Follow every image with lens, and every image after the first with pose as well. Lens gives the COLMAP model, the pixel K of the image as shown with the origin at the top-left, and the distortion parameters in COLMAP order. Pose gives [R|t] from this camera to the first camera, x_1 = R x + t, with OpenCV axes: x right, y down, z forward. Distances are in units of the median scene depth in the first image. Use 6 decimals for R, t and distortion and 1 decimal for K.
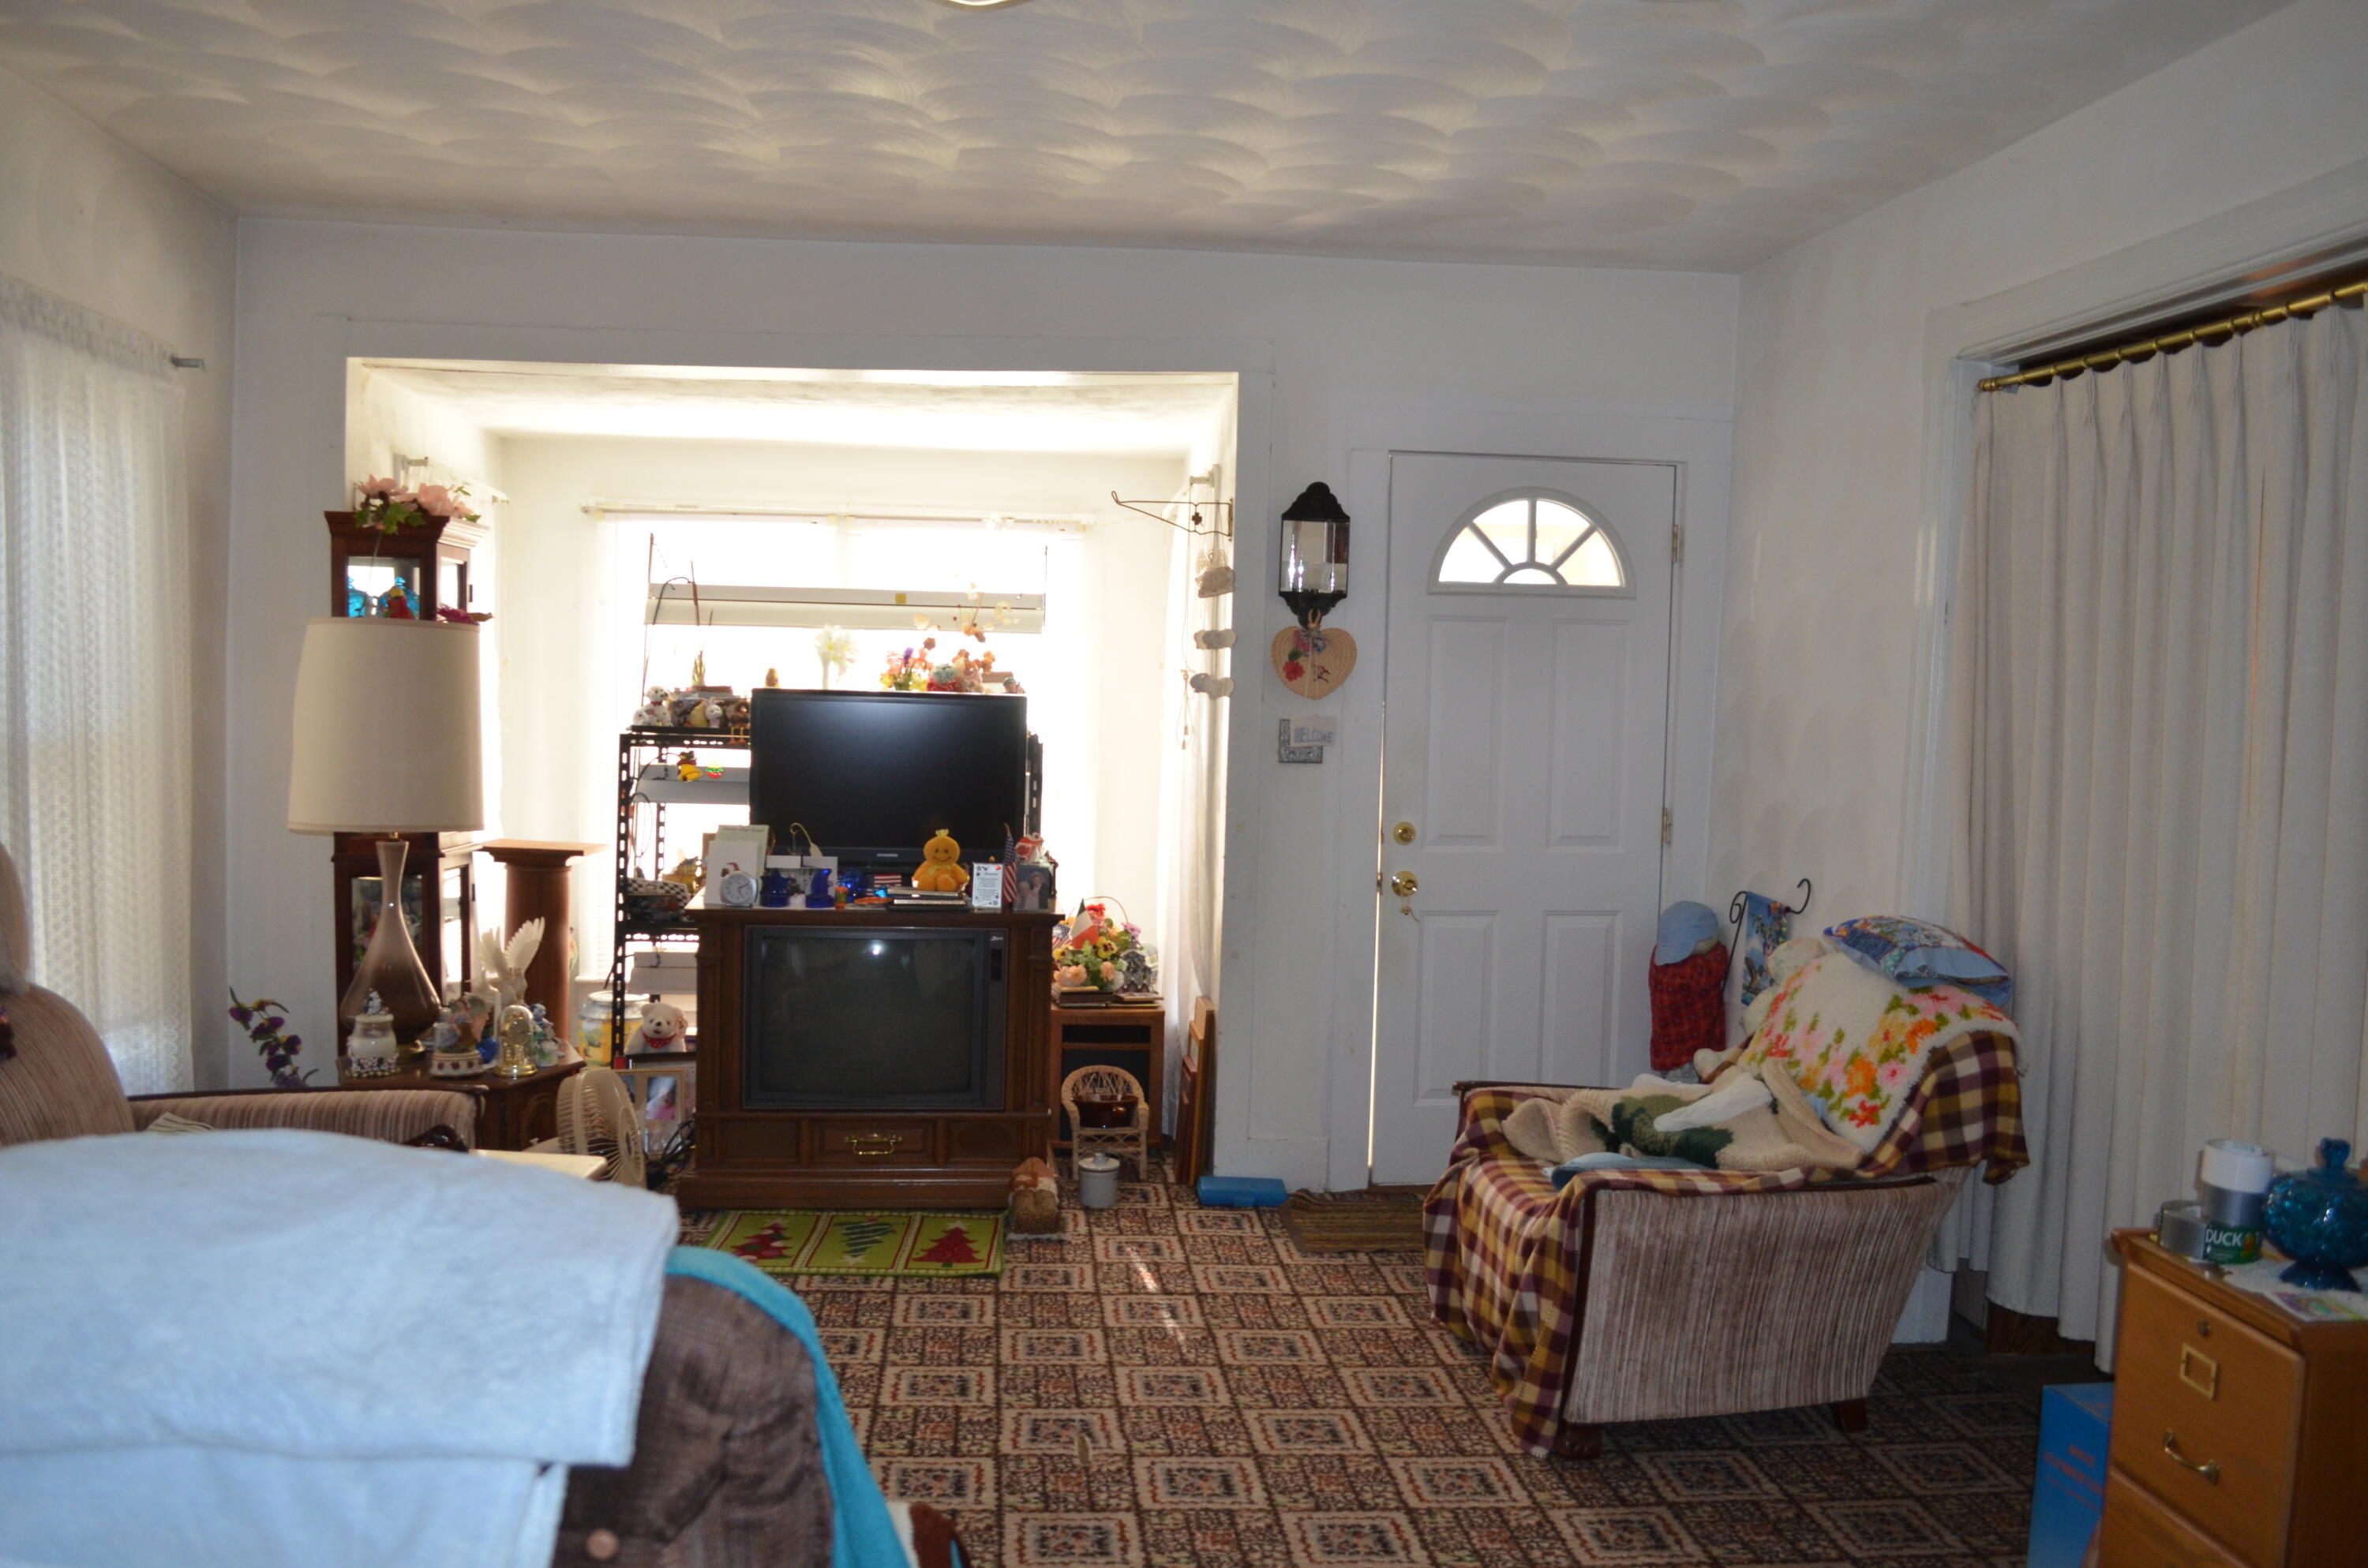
lens RADIAL K [[1850.5, 0, 1184.0], [0, 1850.5, 784.0], [0, 0, 1]] dist [-0.079842, 0.014081]
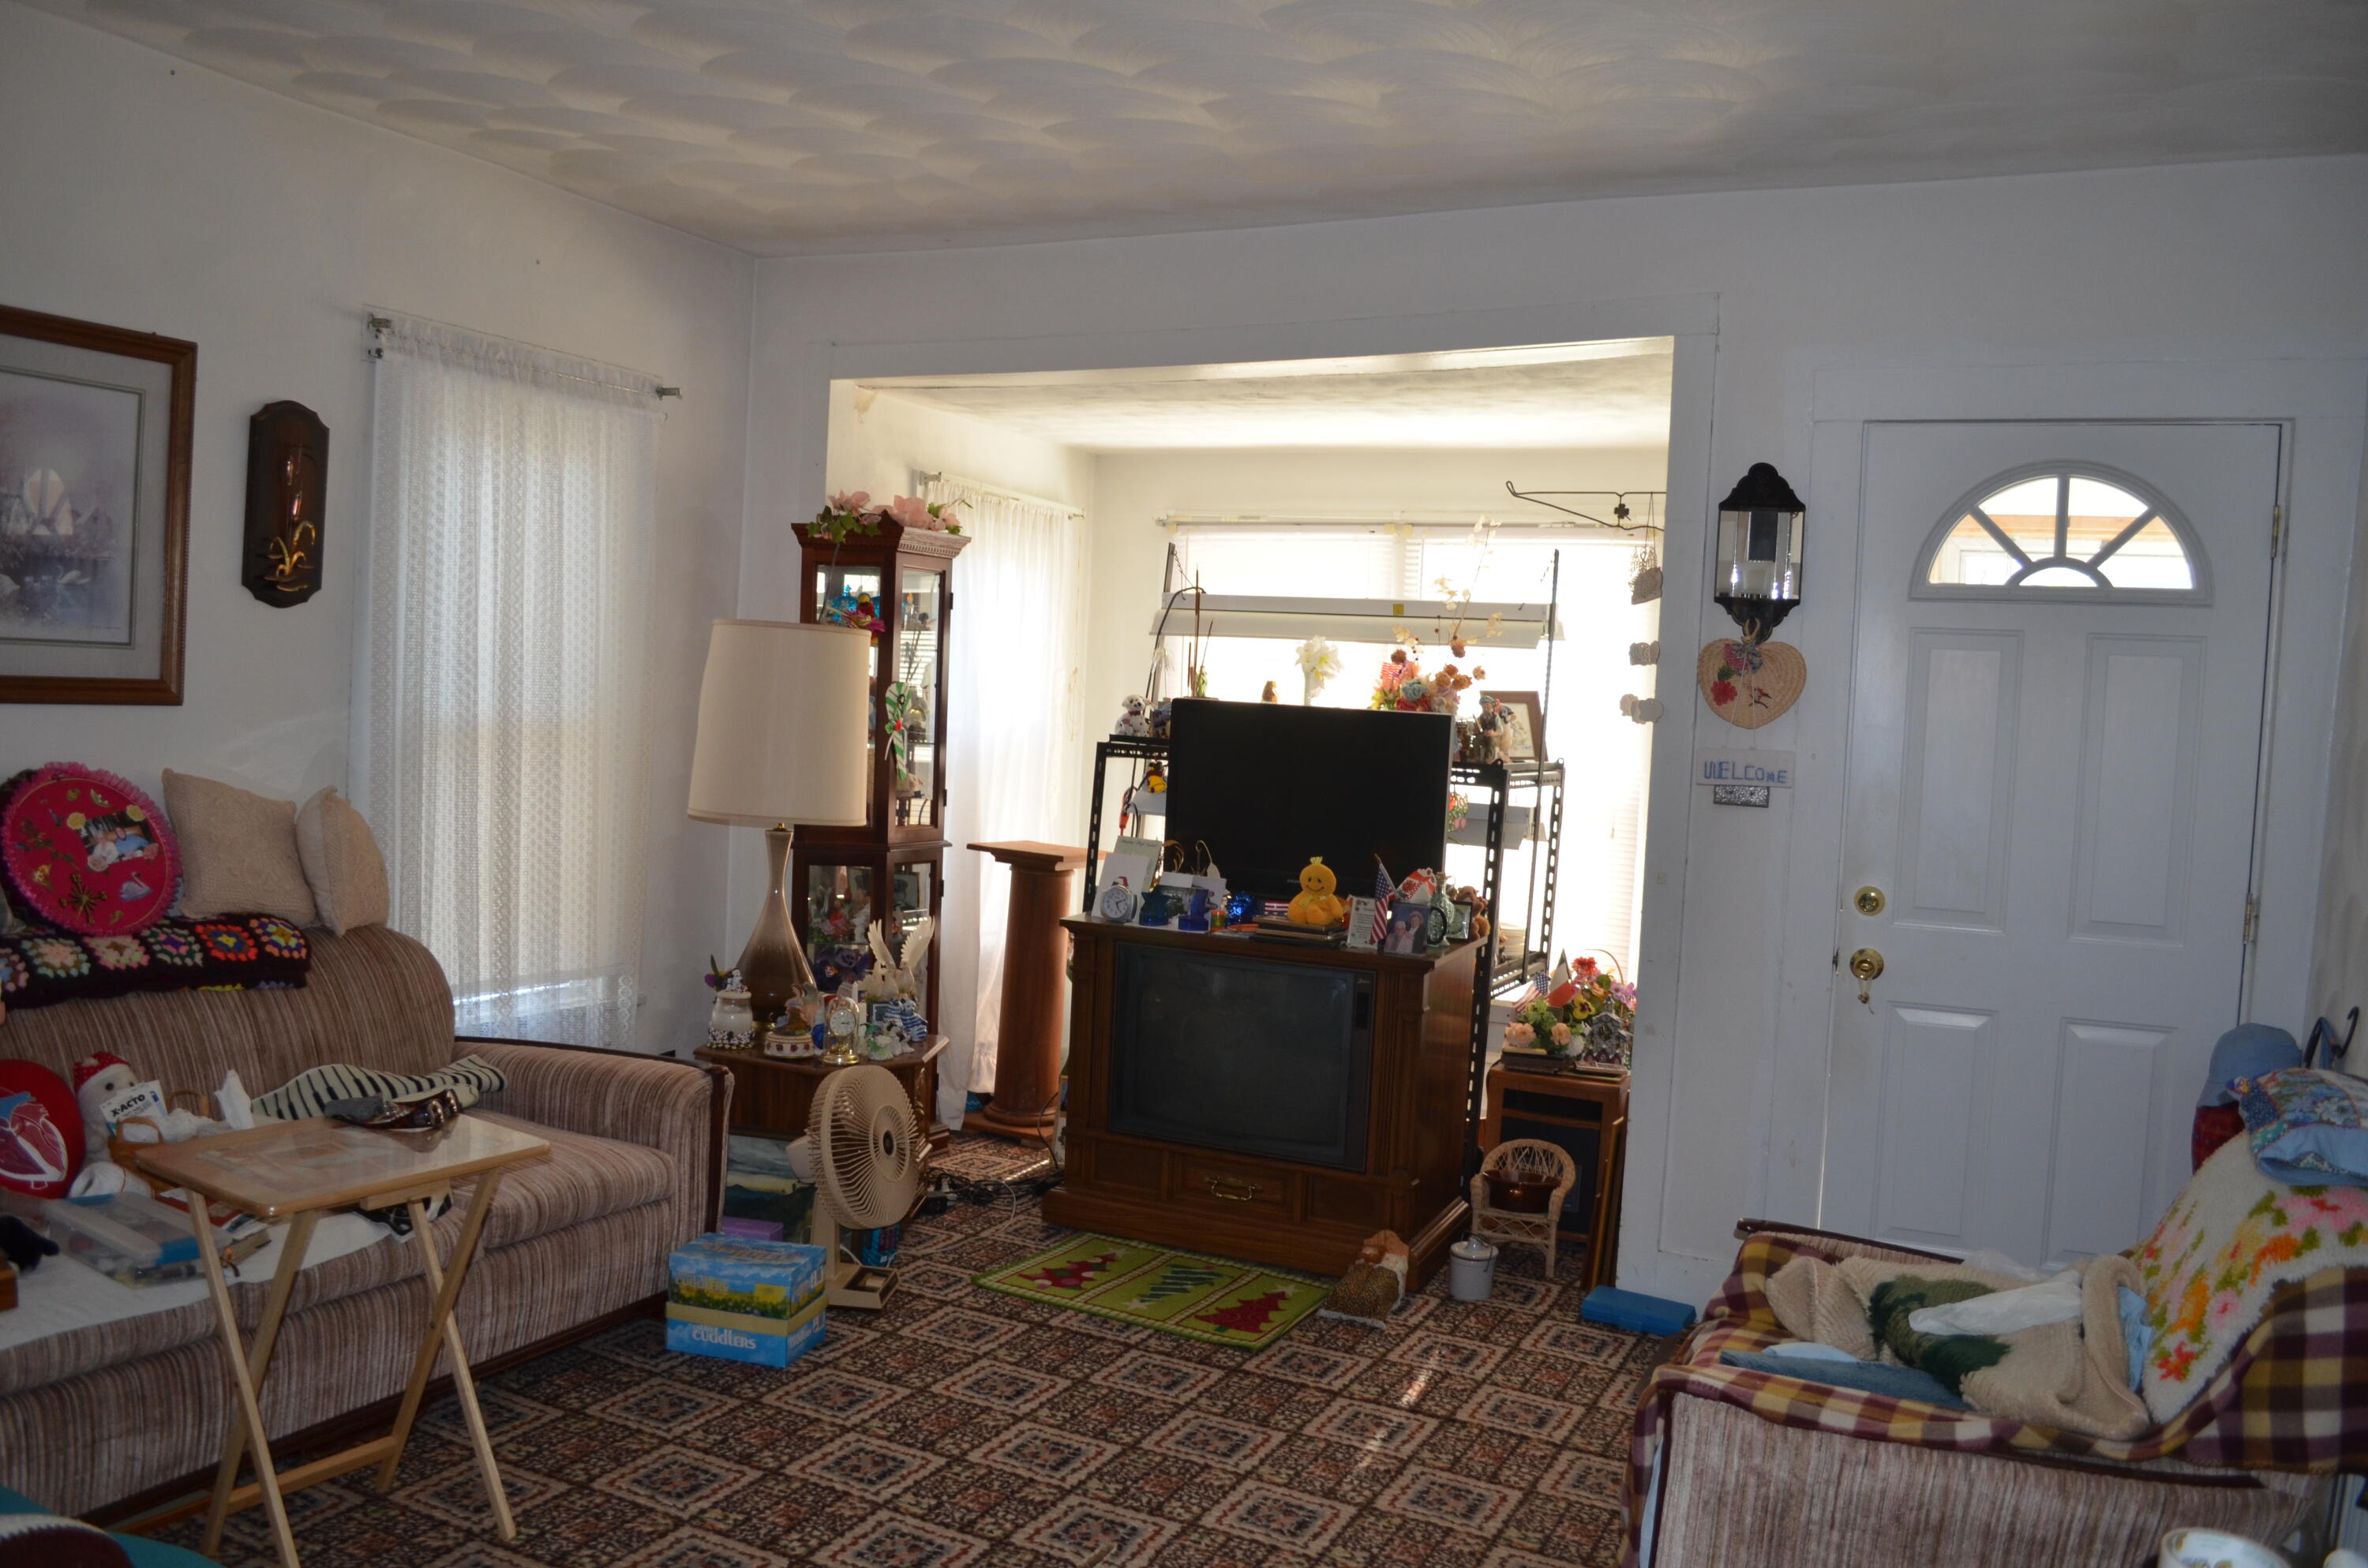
lens RADIAL K [[1850.5, 0, 1184.0], [0, 1850.5, 784.0], [0, 0, 1]] dist [-0.079842, 0.014081]
pose [[0.853654, 0.046249, -0.518784, 0.288538], [-0.055265, 0.998470, -0.001925, -0.005909], [0.517901, 0.030314, 0.854903, 0.182283]]
